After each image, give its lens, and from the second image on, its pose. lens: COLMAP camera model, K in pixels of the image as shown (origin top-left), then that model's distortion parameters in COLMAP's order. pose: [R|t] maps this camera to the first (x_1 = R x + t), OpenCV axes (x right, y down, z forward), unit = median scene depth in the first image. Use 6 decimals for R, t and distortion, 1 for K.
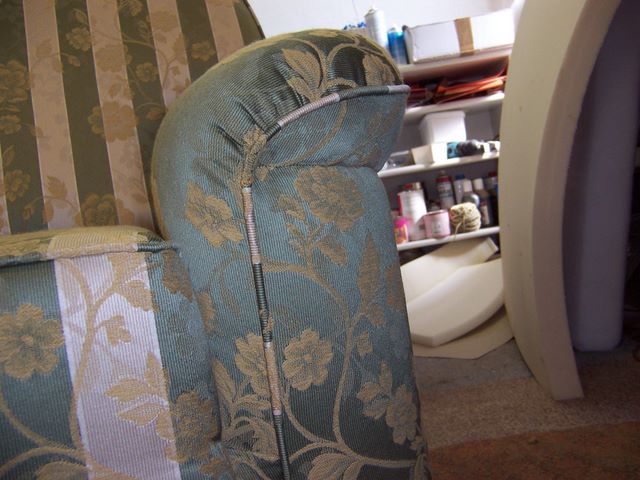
lens RADIAL K [[633.3, 0, 320.0], [0, 633.3, 240.0], [0, 0, 1]] dist [-0.136349, 0.234178]
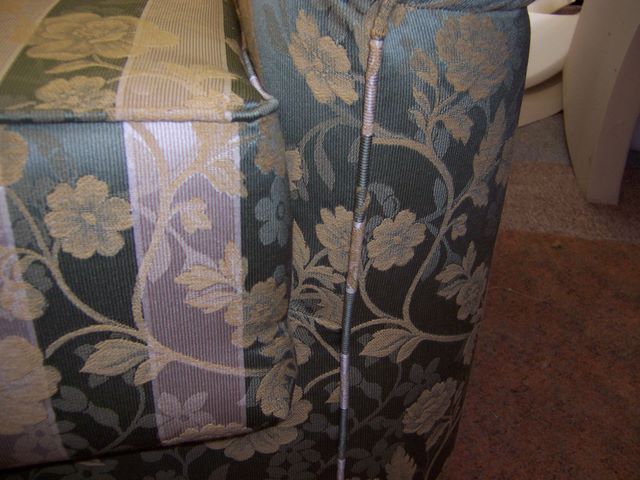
lens RADIAL K [[633.3, 0, 320.0], [0, 633.3, 240.0], [0, 0, 1]] dist [-0.136349, 0.234178]
pose [[0.978706, 0.203047, 0.030120, -0.152120], [-0.193084, 0.860841, 0.470819, -0.205959], [0.069670, -0.466609, 0.881715, 0.224382]]
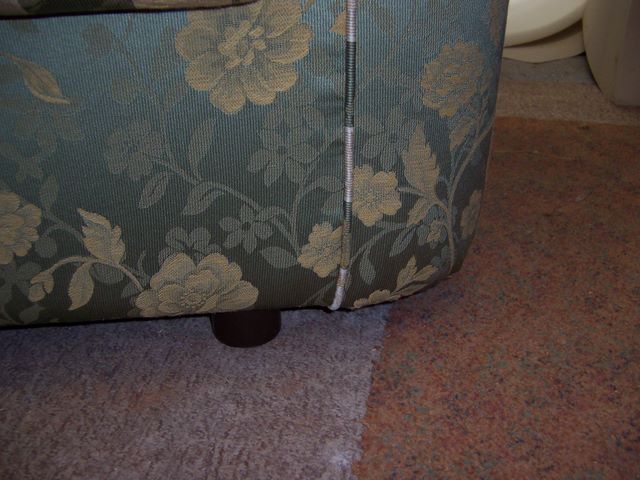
lens RADIAL K [[633.3, 0, 320.0], [0, 633.3, 240.0], [0, 0, 1]] dist [-0.136349, 0.234178]
pose [[0.979642, 0.200396, -0.011947, -0.004898], [-0.177930, 0.894292, 0.410588, 0.397904], [0.092964, -0.400103, 0.911743, 0.097721]]
